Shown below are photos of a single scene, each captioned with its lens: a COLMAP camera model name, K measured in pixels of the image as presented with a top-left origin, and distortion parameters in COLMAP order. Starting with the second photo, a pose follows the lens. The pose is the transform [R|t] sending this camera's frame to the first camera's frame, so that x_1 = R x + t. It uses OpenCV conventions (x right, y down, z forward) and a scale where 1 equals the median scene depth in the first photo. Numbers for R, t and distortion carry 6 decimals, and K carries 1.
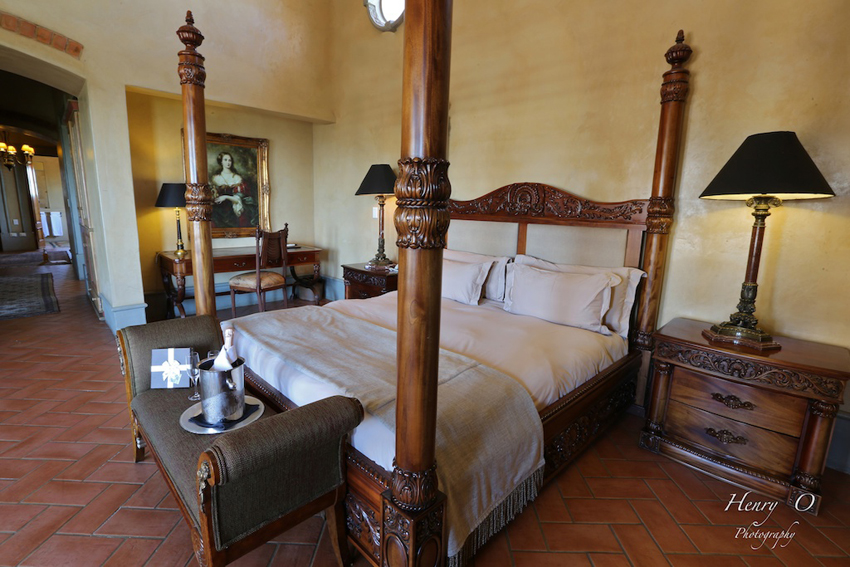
lens RADIAL K [[406.9, 0, 425.0], [0, 406.9, 283.5], [0, 0, 1]] dist [-0.045373, 0.000060]
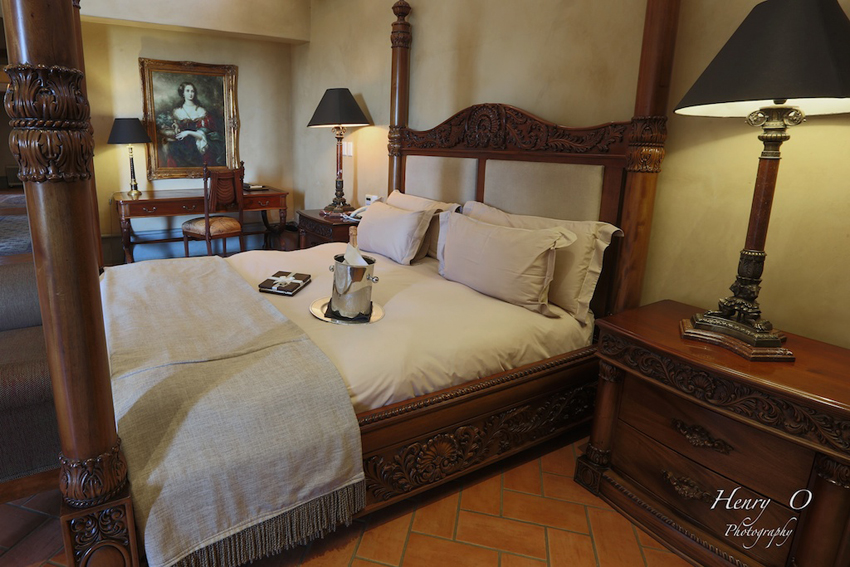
lens RADIAL K [[480.8, 0, 423.8], [0, 480.8, 256.6], [0, 0, 1]] dist [-0.045479, 0.000894]
pose [[0.968177, 0.046845, -0.245845, 0.312027], [-0.037468, 0.998386, 0.042686, -0.002568], [0.247448, -0.032116, 0.968369, 0.097999]]
